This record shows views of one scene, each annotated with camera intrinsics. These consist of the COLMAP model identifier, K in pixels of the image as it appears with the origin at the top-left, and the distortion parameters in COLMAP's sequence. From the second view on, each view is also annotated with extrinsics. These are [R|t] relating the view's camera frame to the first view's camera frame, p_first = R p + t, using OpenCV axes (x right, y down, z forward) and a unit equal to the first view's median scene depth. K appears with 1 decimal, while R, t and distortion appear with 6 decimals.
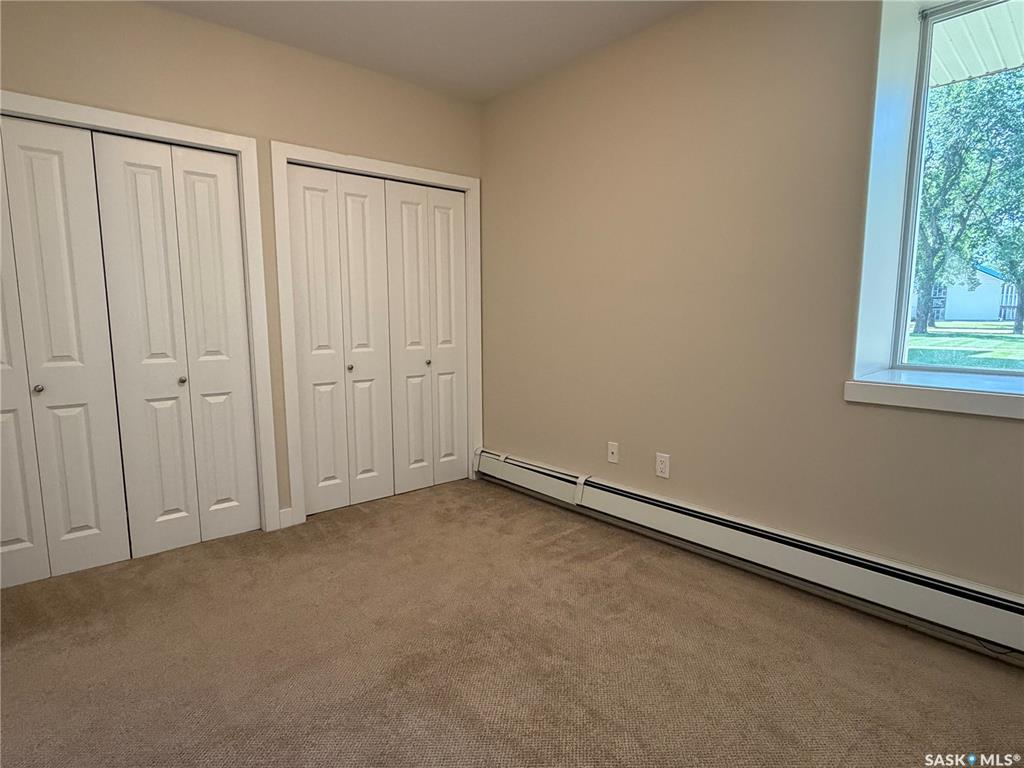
lens RADIAL K [[550.7, 0, 517.7], [0, 550.7, 387.1], [0, 0, 1]] dist [-0.003215, 0.003076]
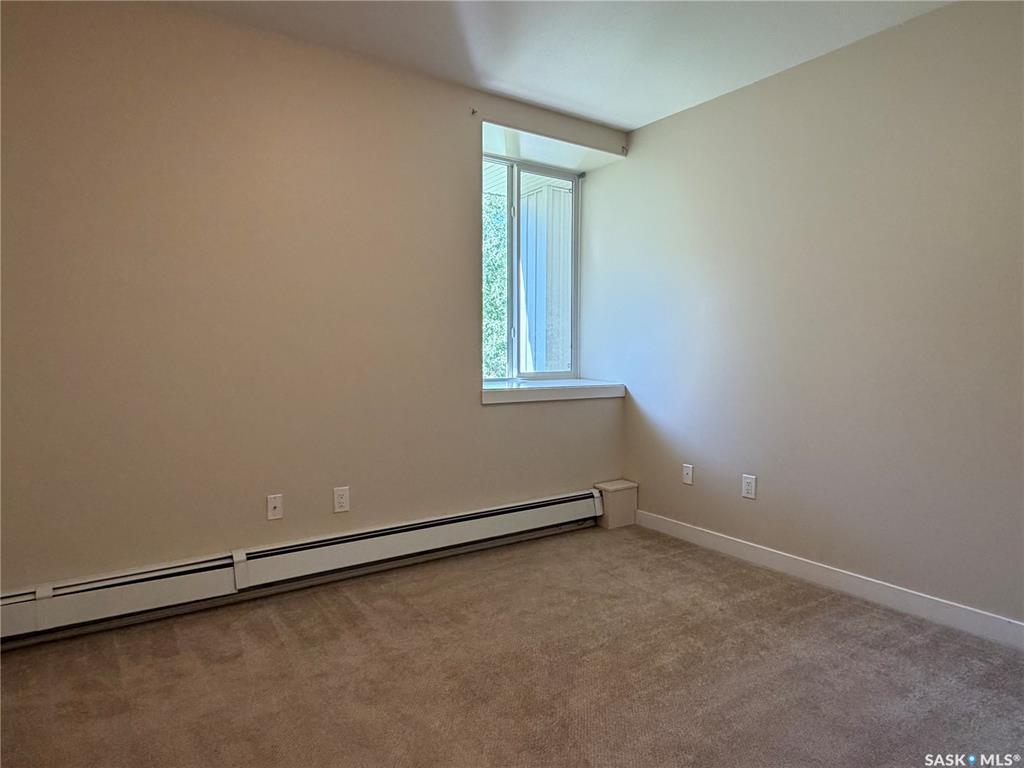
lens RADIAL K [[616.7, 0, 515.6], [0, 616.7, 382.4], [0, 0, 1]] dist [-0.006486, -0.004134]
pose [[0.128795, -0.055221, 0.990133, -0.690109], [0.126134, 0.991251, 0.038876, -0.058045], [-0.983617, 0.119883, 0.134634, 0.493446]]
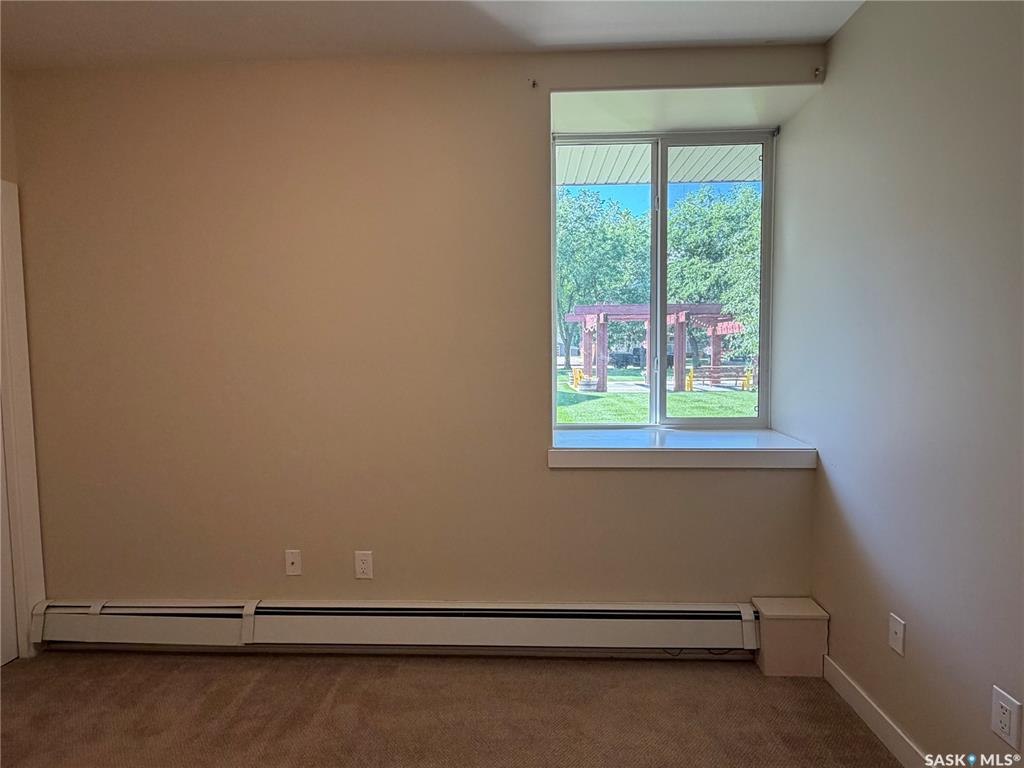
lens RADIAL K [[550.7, 0, 511.3], [0, 550.7, 383.1], [0, 0, 1]] dist [-0.003215, 0.003076]
pose [[0.705995, -0.050903, 0.706385, -0.152519], [0.103171, 0.994166, -0.031473, -0.080972], [-0.700662, 0.095099, 0.707128, 0.191834]]
